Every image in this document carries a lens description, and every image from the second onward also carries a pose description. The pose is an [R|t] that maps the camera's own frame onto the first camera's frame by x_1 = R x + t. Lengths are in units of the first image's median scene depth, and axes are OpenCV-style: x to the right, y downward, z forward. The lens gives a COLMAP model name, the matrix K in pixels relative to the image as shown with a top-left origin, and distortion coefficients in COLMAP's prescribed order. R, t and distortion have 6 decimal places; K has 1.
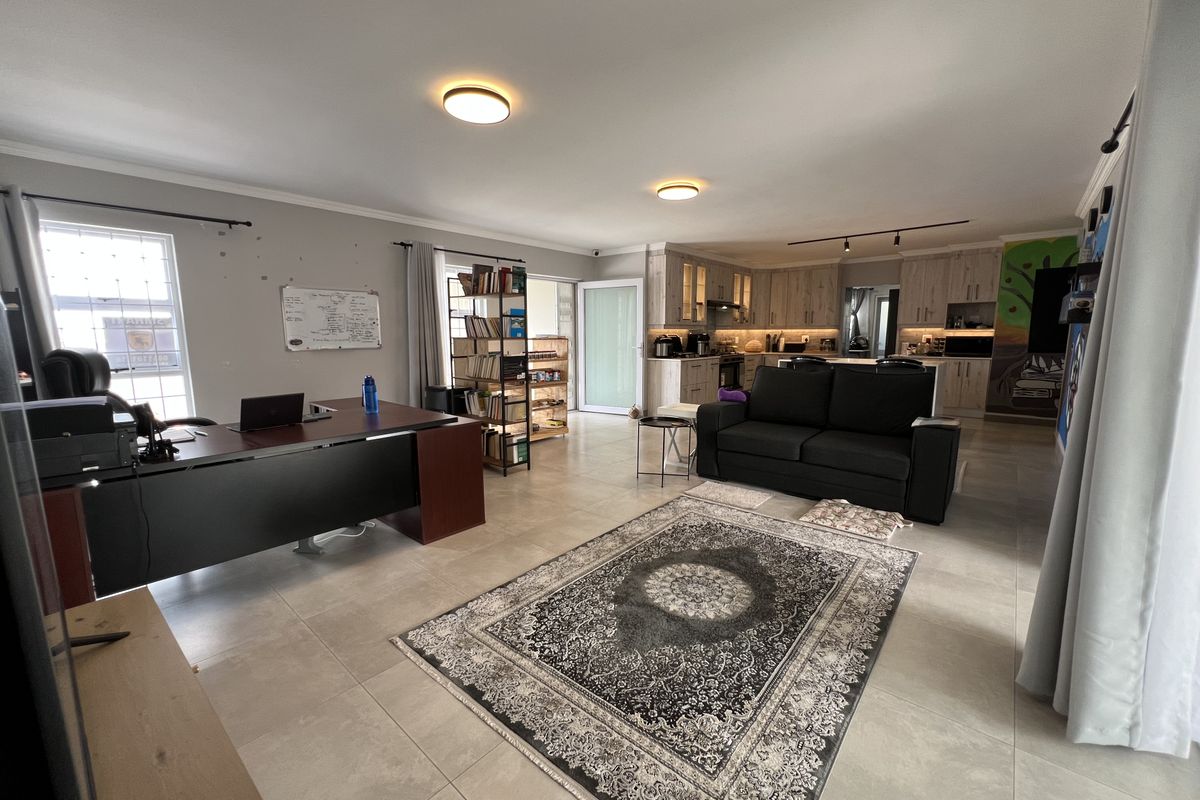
lens RADIAL K [[478.0, 0, 599.2], [0, 478.0, 402.1], [0, 0, 1]] dist [-0.002361, 0.000712]
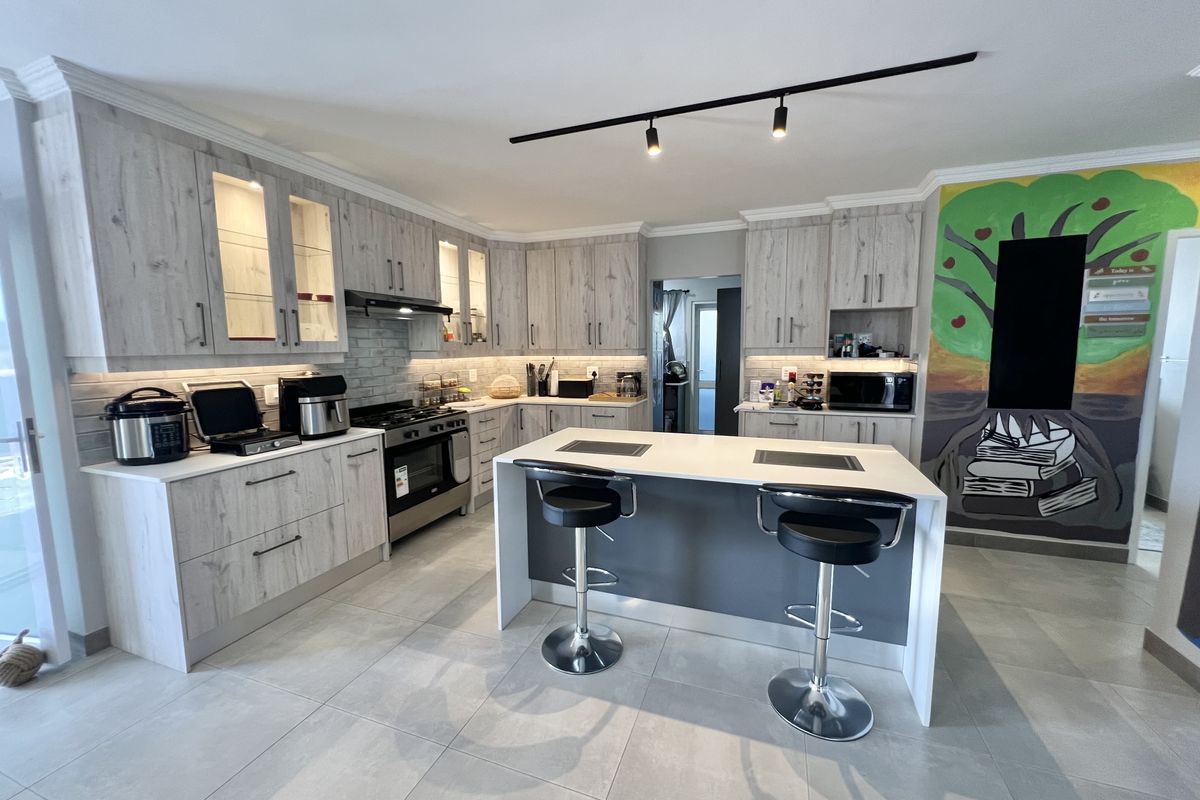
lens RADIAL K [[478.0, 0, 601.4], [0, 478.0, 402.3], [0, 0, 1]] dist [-0.002361, 0.000712]
pose [[0.932830, -0.045630, 0.357417, 0.352009], [0.055327, 0.998324, -0.016949, -0.127756], [-0.356044, 0.035585, 0.933791, 0.700158]]
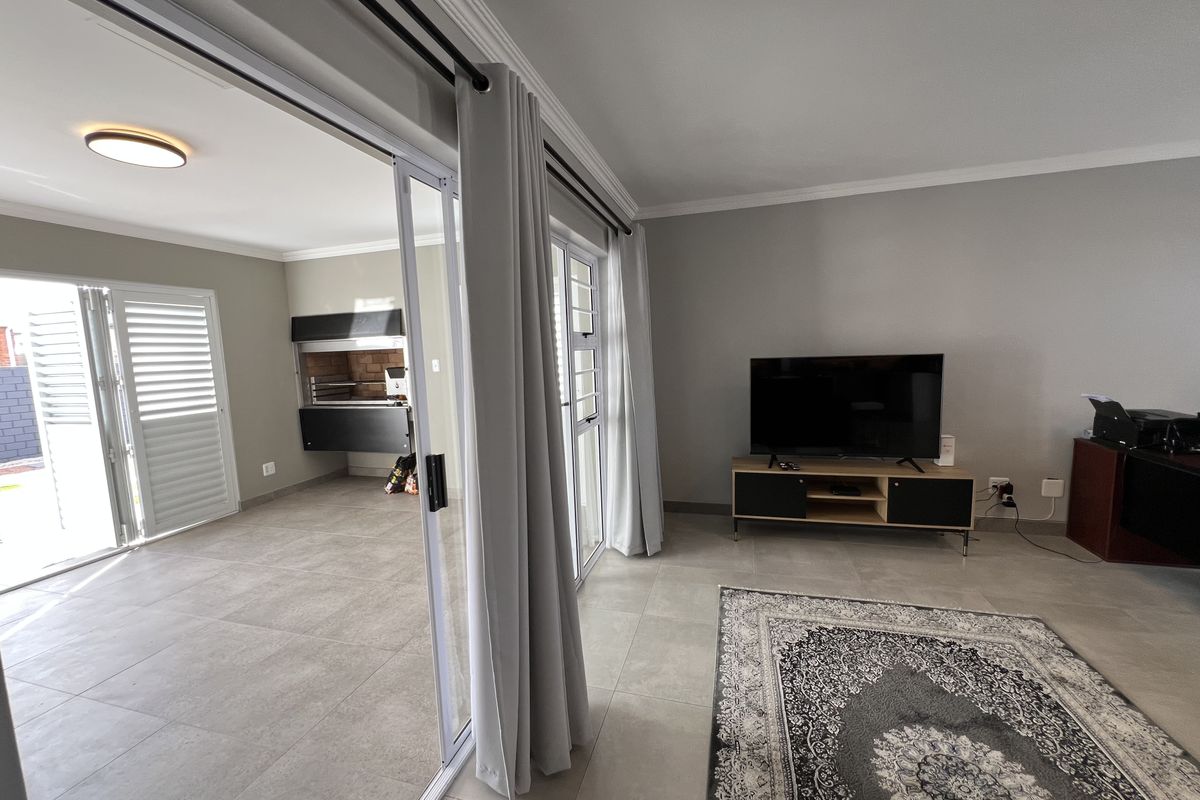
lens RADIAL K [[478.0, 0, 601.7], [0, 478.0, 399.0], [0, 0, 1]] dist [-0.002361, 0.000712]
pose [[-0.906809, 0.084346, -0.413017, 0.331955], [-0.016751, 0.971794, 0.235237, -0.100059], [0.421209, 0.220234, -0.879818, 0.477091]]
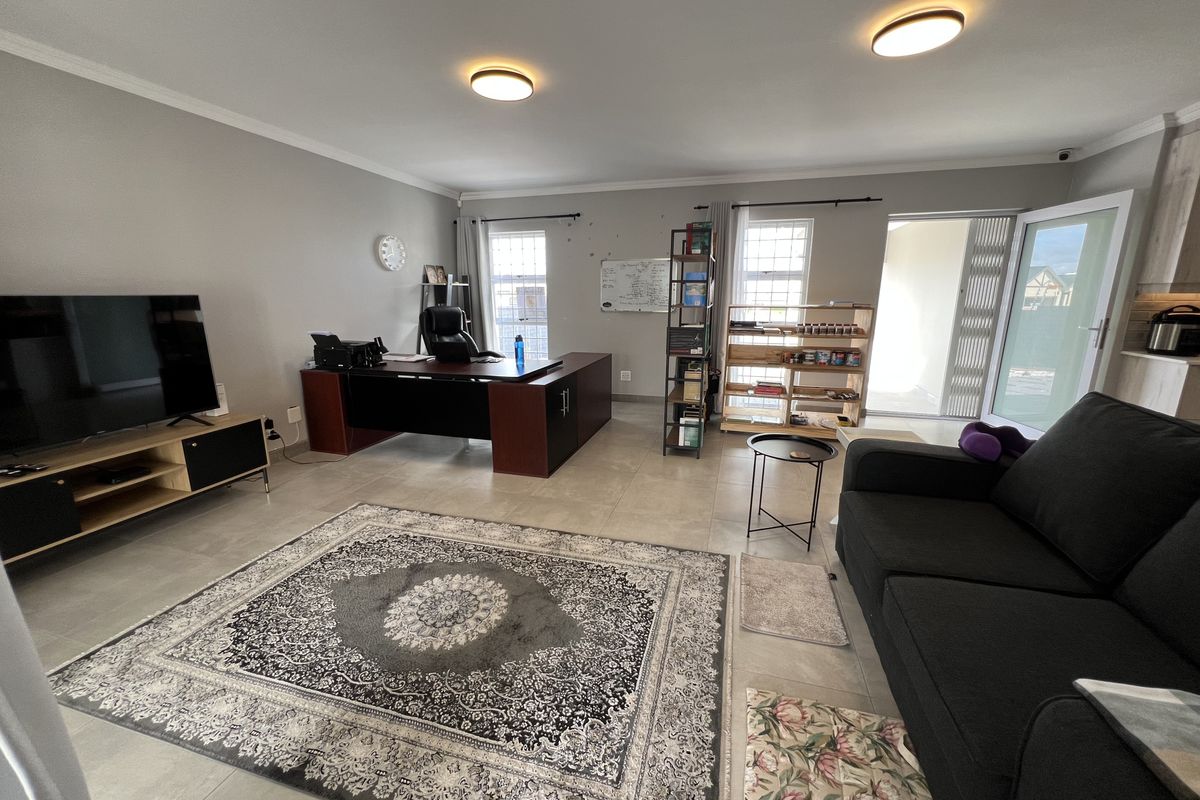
lens RADIAL K [[478.0, 0, 596.5], [0, 478.0, 399.6], [0, 0, 1]] dist [-0.002361, 0.000712]
pose [[0.412199, 0.201661, -0.888496, 0.387262], [-0.129591, 0.978259, 0.161914, -0.059413], [0.901830, 0.048400, 0.429371, 0.326726]]
